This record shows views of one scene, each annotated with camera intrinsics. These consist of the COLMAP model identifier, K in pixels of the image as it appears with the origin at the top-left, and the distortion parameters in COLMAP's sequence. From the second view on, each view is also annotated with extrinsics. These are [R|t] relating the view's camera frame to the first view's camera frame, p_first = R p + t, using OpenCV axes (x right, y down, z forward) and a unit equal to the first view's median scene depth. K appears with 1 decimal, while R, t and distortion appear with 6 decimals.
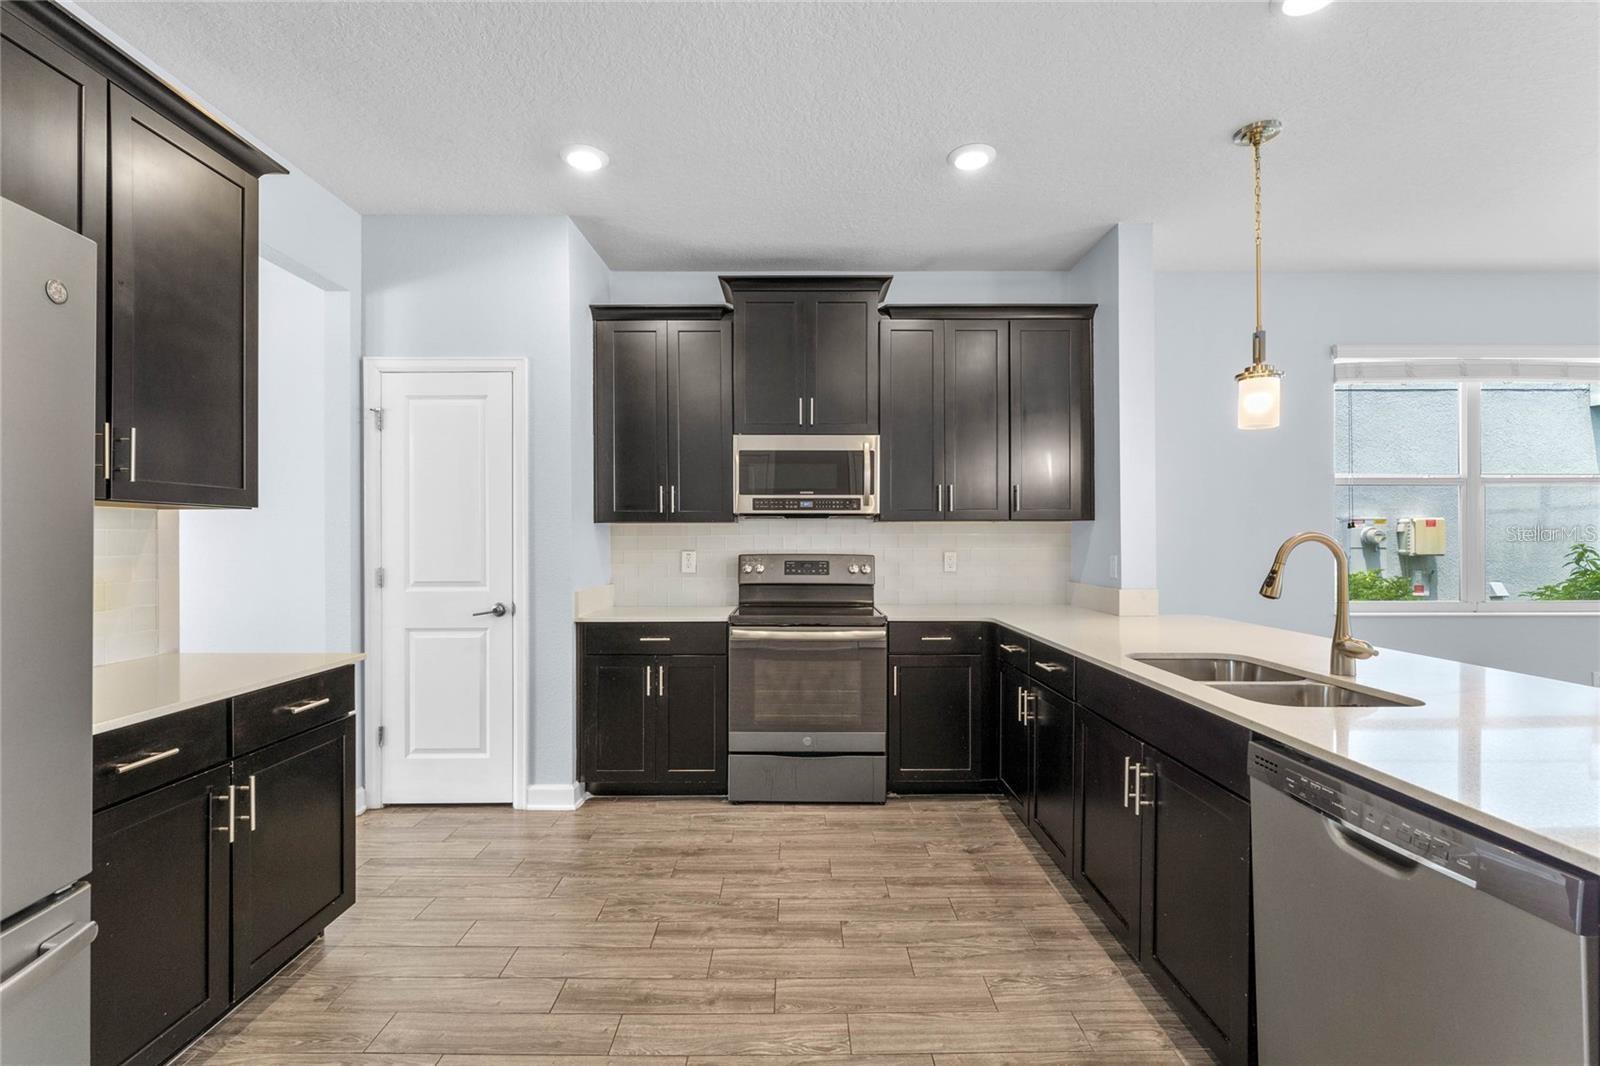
lens RADIAL K [[702.6, 0, 801.0], [0, 702.6, 535.4], [0, 0, 1]] dist [0.000664, -0.000788]
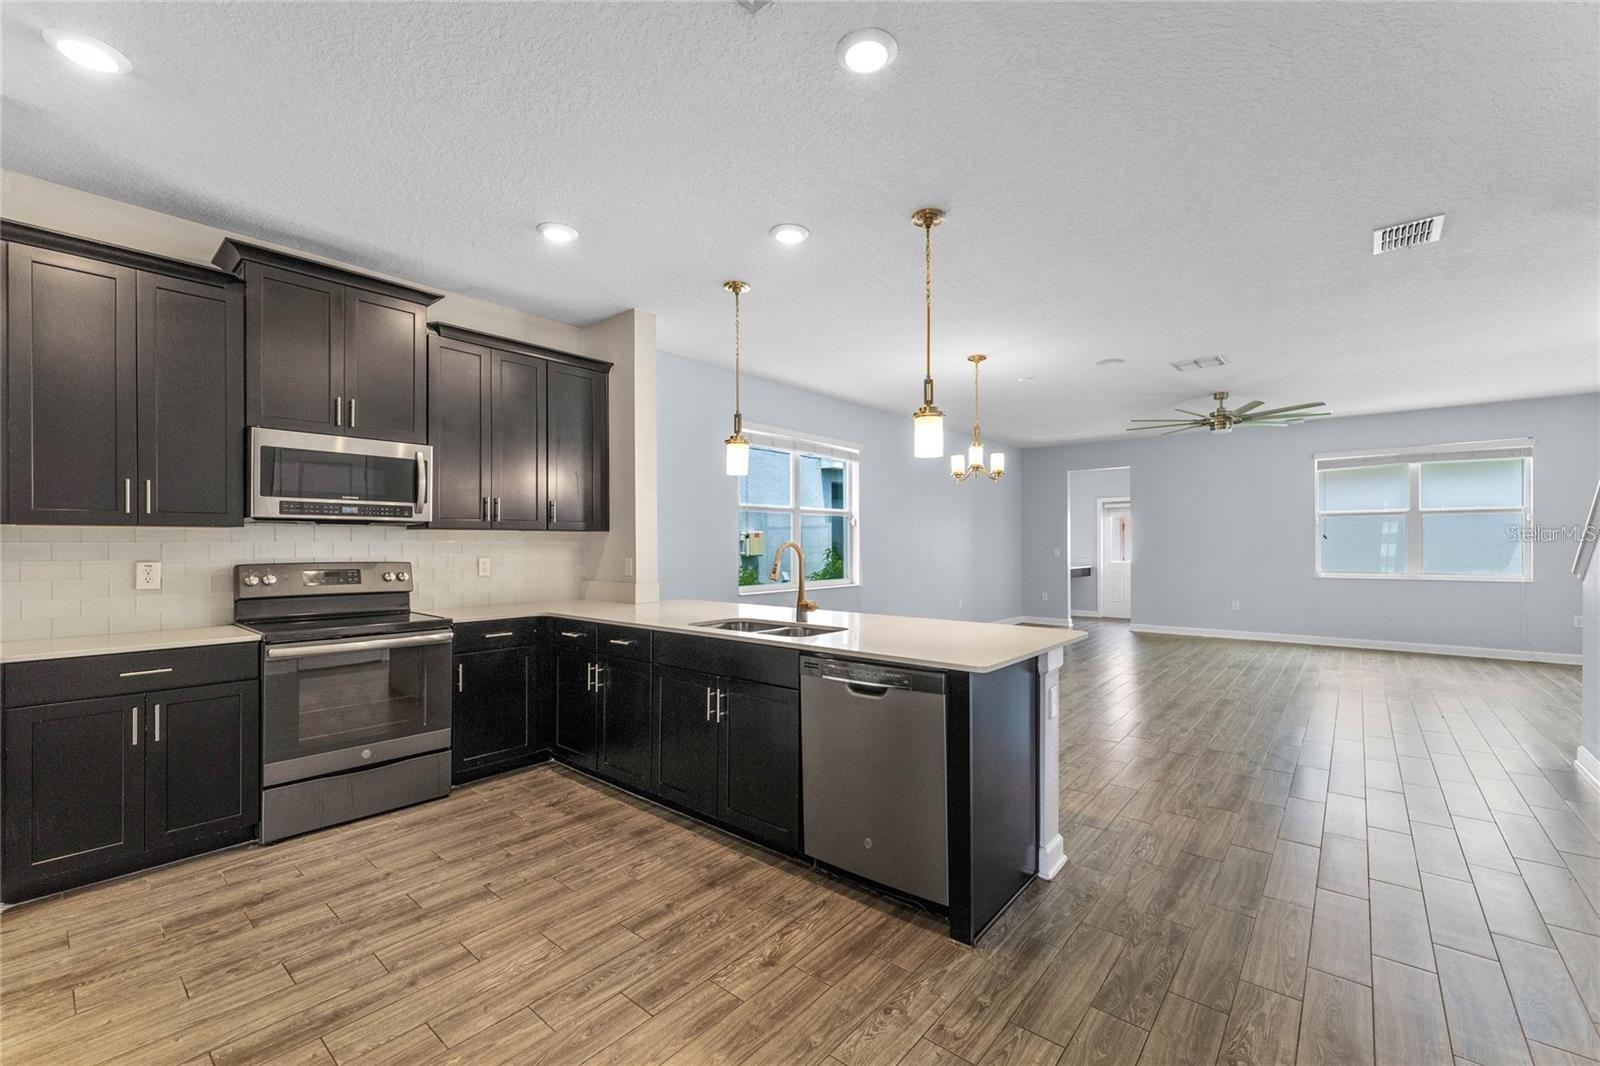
lens RADIAL K [[658.5, 0, 808.3], [0, 658.5, 536.8], [0, 0, 1]] dist [-0.000036, 0.000444]
pose [[0.646667, 0.008924, 0.762720, -0.292991], [-0.002234, 0.999949, -0.009805, -0.000417], [-0.762769, 0.004637, 0.646654, -0.058359]]
